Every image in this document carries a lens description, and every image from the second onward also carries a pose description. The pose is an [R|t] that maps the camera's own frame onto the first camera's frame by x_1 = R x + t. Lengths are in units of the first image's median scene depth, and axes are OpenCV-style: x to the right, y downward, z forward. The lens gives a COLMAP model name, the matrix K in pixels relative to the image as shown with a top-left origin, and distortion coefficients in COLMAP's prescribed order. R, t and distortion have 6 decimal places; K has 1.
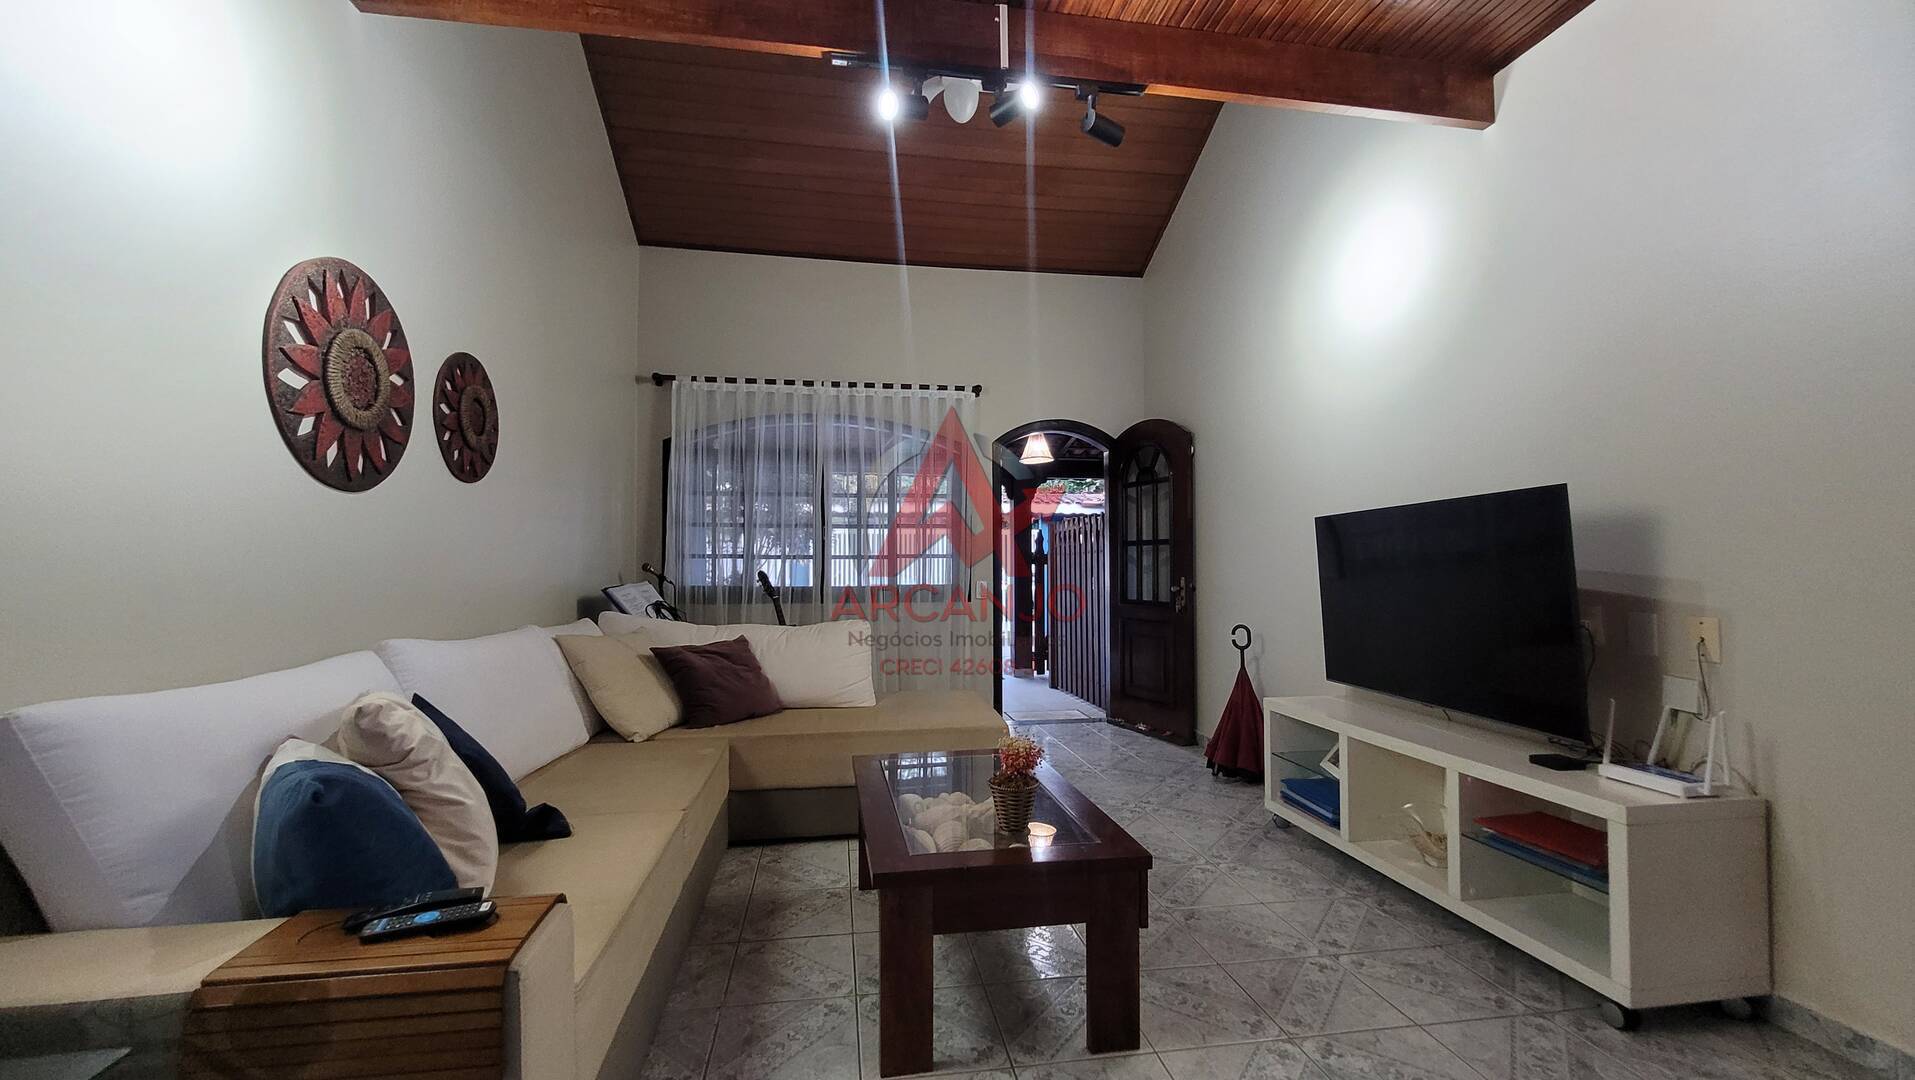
lens RADIAL K [[771.8, 0, 957.5], [0, 771.8, 540.0], [0, 0, 1]] dist [0.001141, 0.005201]
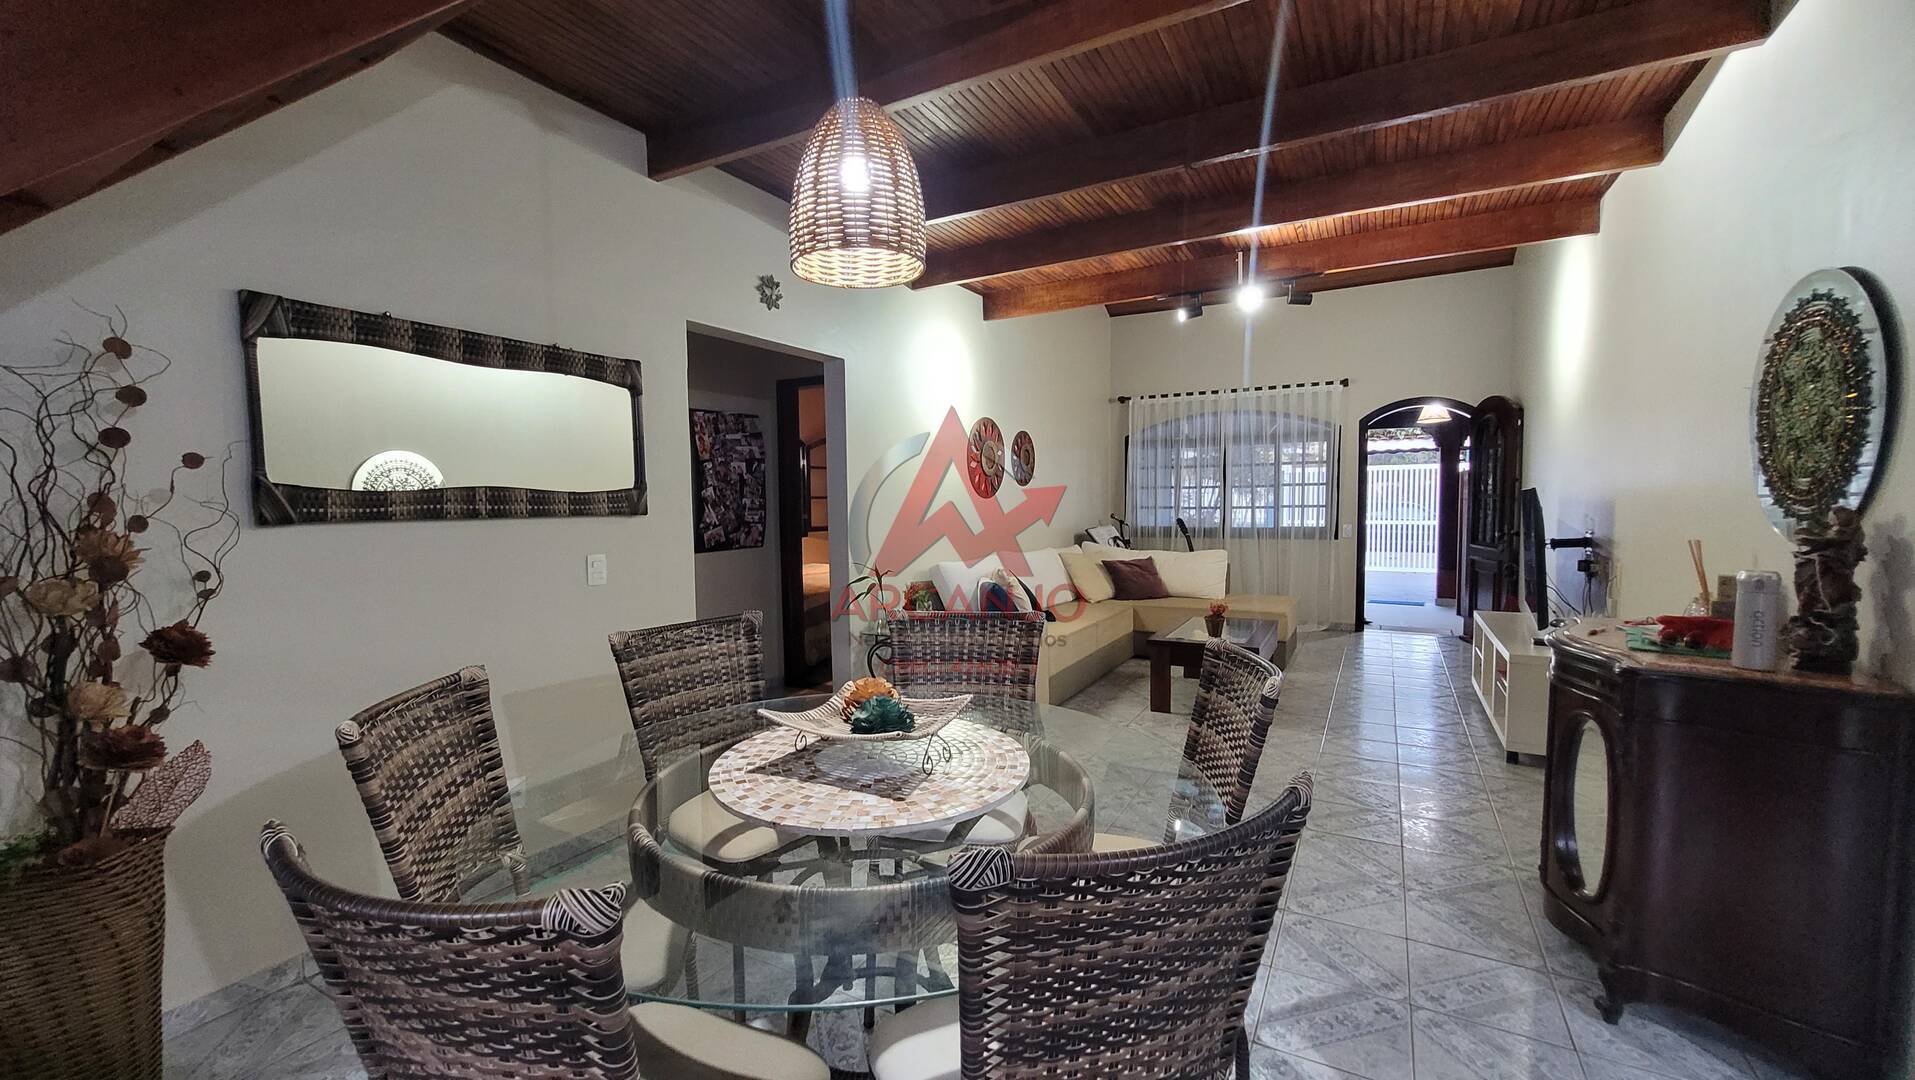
lens RADIAL K [[756.8, 0, 947.8], [0, 756.8, 547.3], [0, 0, 1]] dist [0.002259, 0.000043]
pose [[0.783046, 0.032223, -0.621129, 0.468198], [0.034318, 0.994897, 0.094877, -0.087331], [0.621016, -0.095609, 0.777944, -0.717377]]
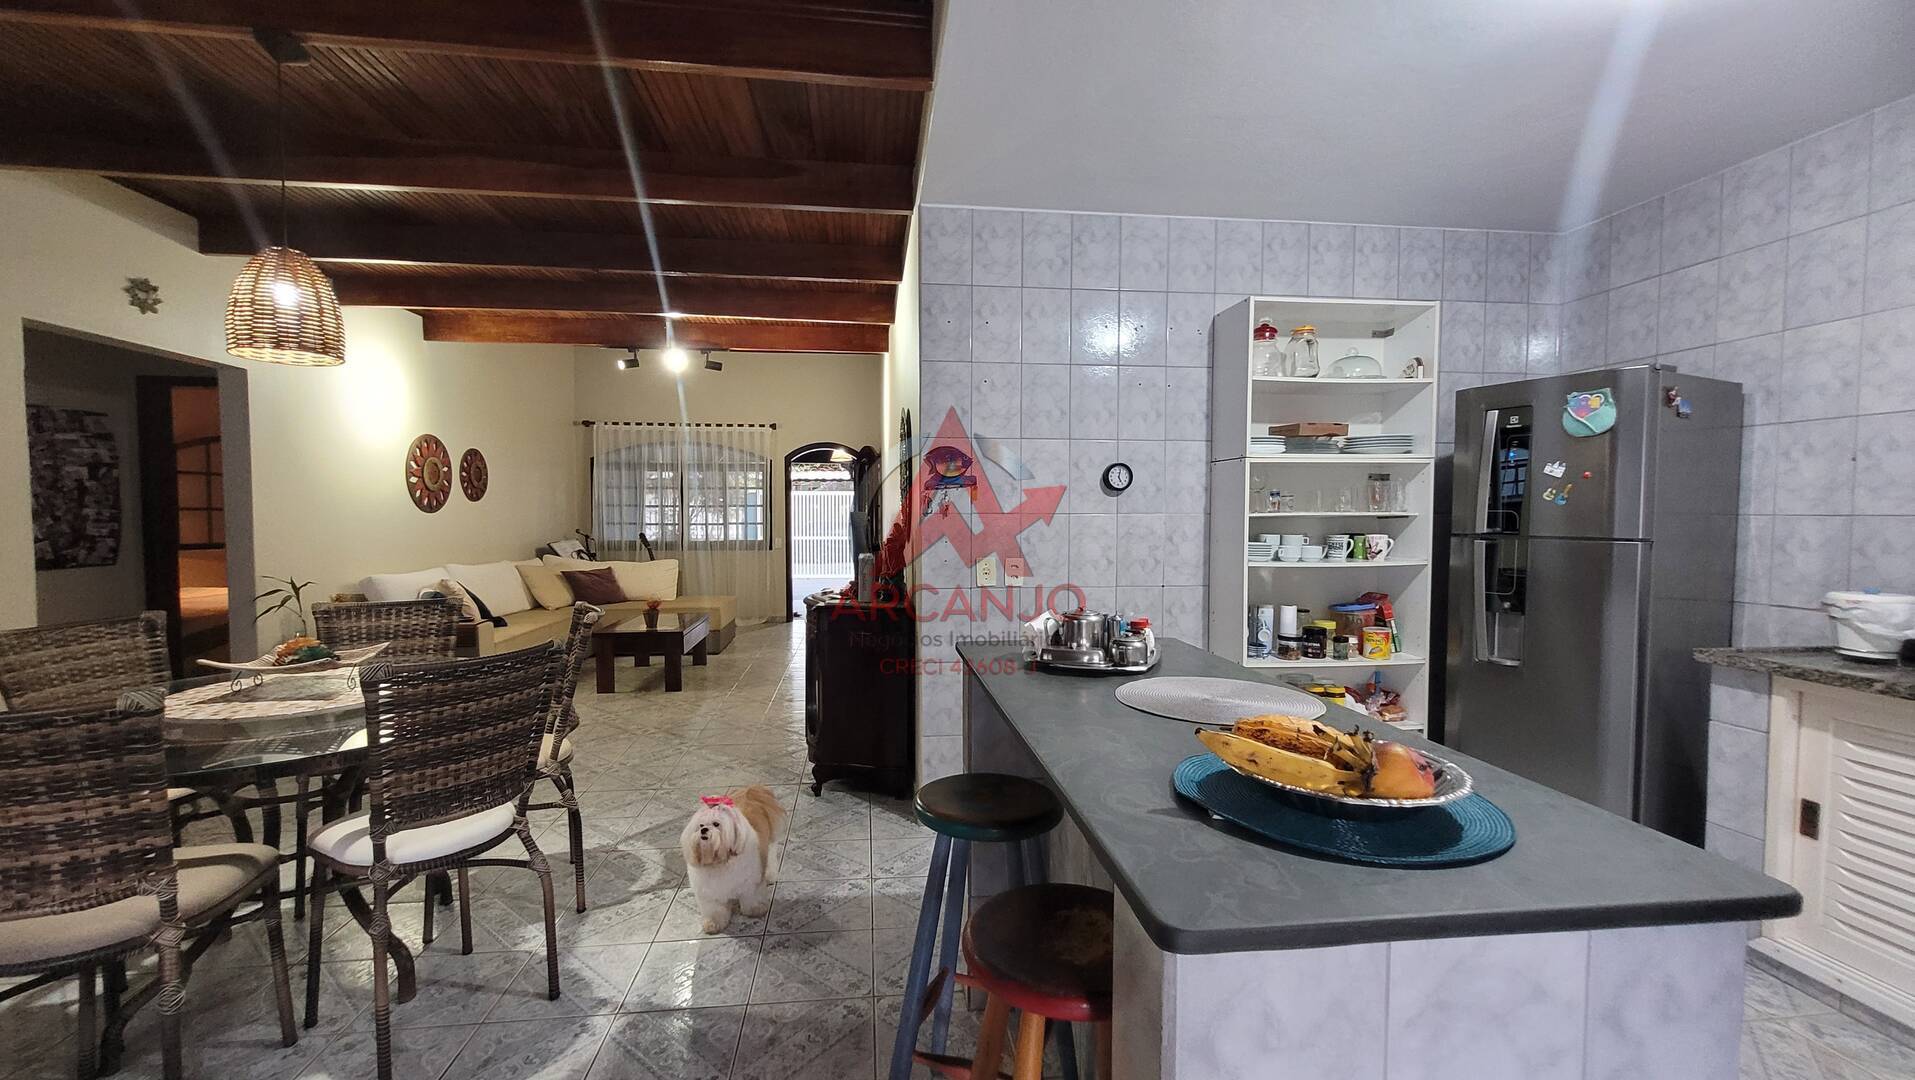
lens RADIAL K [[756.8, 0, 947.8], [0, 756.8, 547.3], [0, 0, 1]] dist [0.002259, 0.000043]
pose [[0.999164, 0.006109, -0.040421, 0.720343], [-0.002801, 0.996678, 0.081394, -0.098202], [0.040784, -0.081212, 0.995862, -1.004788]]
